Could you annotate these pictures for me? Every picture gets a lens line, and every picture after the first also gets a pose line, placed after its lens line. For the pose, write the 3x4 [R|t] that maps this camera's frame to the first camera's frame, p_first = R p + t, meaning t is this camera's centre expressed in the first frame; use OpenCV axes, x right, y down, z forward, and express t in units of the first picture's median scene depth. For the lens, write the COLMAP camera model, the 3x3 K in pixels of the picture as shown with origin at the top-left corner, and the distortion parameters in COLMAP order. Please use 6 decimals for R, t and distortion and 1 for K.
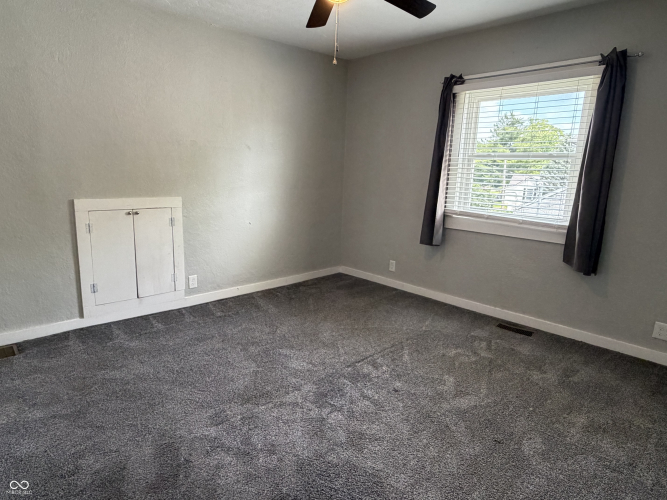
lens RADIAL K [[408.9, 0, 333.5], [0, 408.9, 250.0], [0, 0, 1]] dist [-0.000364, 0.000697]
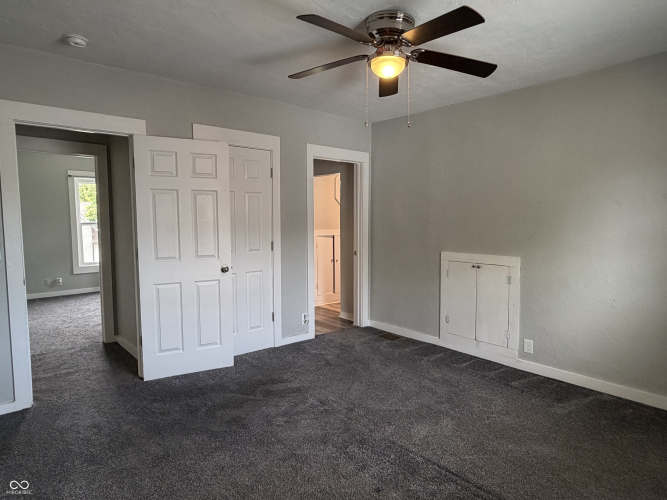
lens RADIAL K [[408.9, 0, 333.5], [0, 408.9, 250.0], [0, 0, 1]] dist [-0.000364, 0.000697]
pose [[-0.059009, 0.041092, -0.997411, 0.717813], [-0.200075, 0.978392, 0.052145, -0.115999], [0.978002, 0.202634, -0.049512, 0.640024]]
